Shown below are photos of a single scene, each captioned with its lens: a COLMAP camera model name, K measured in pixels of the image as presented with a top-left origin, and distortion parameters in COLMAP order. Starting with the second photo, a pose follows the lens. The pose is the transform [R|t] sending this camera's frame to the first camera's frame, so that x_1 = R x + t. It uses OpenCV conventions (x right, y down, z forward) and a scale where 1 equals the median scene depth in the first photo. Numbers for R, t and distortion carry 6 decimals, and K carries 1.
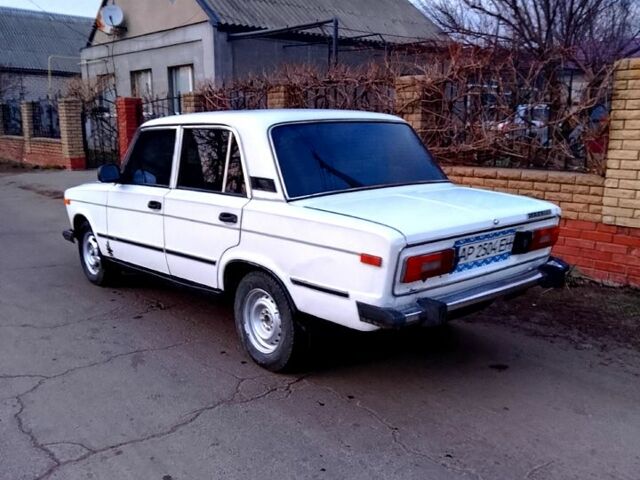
lens RADIAL K [[629.8, 0, 320.0], [0, 629.8, 240.0], [0, 0, 1]] dist [0.097767, 0.002565]
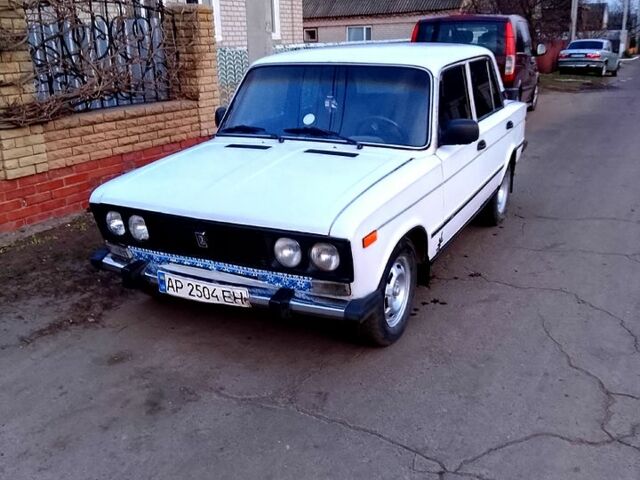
lens RADIAL K [[629.8, 0, 320.0], [0, 629.8, 240.0], [0, 0, 1]] dist [0.097767, 0.002565]
pose [[-0.369068, -0.275959, 0.887489, -1.086445], [0.197926, 0.909661, 0.365162, -0.330138], [-0.908083, 0.310426, -0.281107, 1.560365]]
